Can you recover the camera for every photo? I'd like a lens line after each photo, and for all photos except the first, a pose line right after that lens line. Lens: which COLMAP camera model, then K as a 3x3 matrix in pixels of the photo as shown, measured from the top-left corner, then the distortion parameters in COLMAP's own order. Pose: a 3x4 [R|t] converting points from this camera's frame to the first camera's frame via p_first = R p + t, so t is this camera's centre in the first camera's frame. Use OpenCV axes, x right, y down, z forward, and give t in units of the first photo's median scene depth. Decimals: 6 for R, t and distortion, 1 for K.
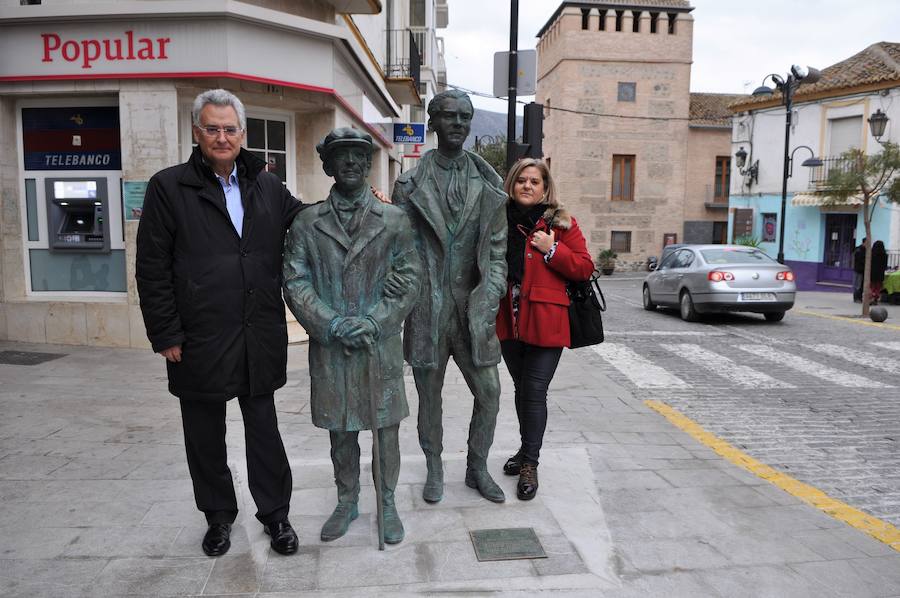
lens RADIAL K [[662.8, 0, 450.0], [0, 662.8, 299.0], [0, 0, 1]] dist [-0.023285, -0.037047]
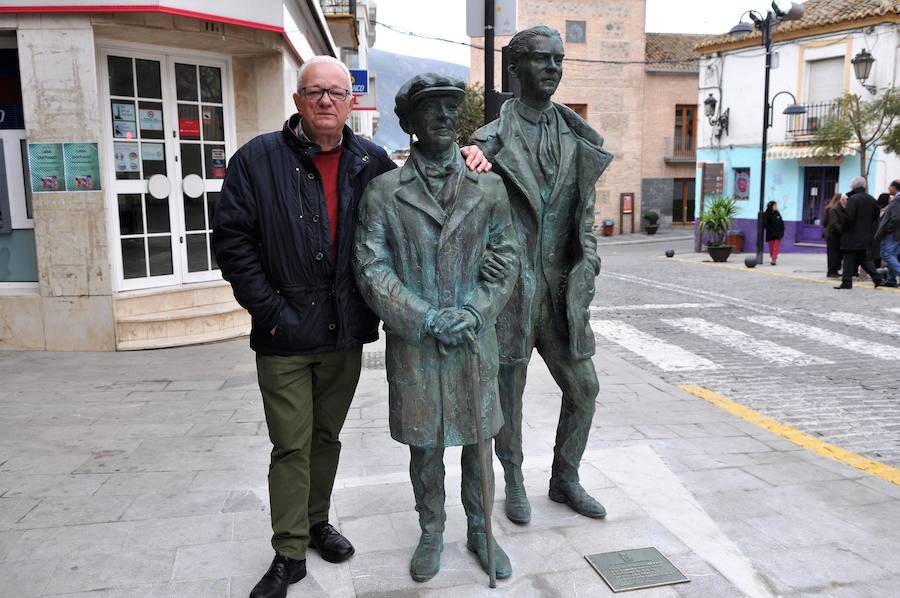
lens RADIAL K [[759.2, 0, 450.0], [0, 759.2, 299.0], [0, 0, 1]] dist [-0.004335, -0.030932]
pose [[0.993717, -0.036626, 0.105760, -0.083946], [0.032973, 0.998805, 0.036084, -0.005968], [-0.106955, -0.032370, 0.993737, 0.024615]]
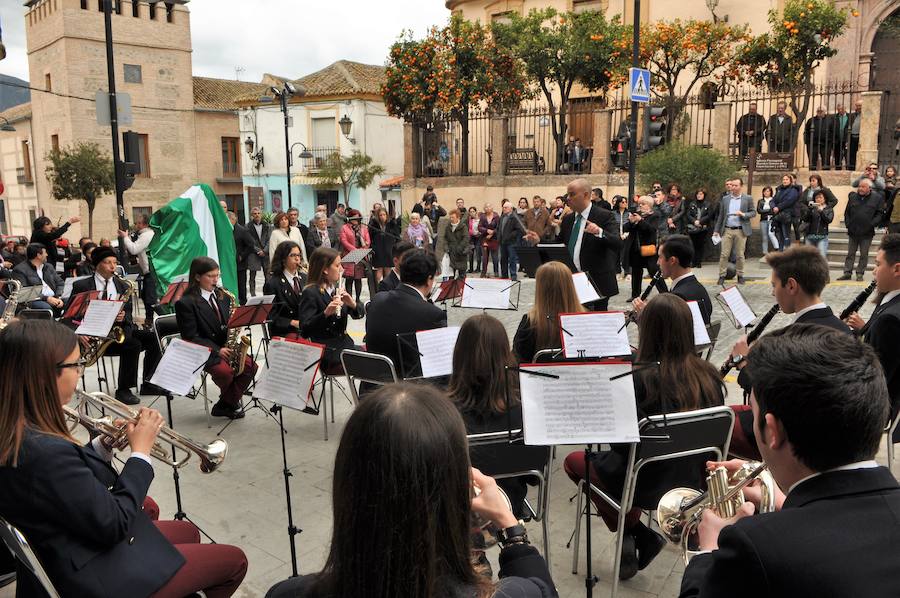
lens RADIAL K [[659.9, 0, 450.0], [0, 659.9, 299.0], [0, 0, 1]] dist [-0.024956, -0.035303]
pose [[0.747627, -0.127295, 0.651805, -0.358952], [0.093155, 0.991856, 0.086856, -0.007667], [-0.657553, -0.004218, 0.753397, -0.541766]]
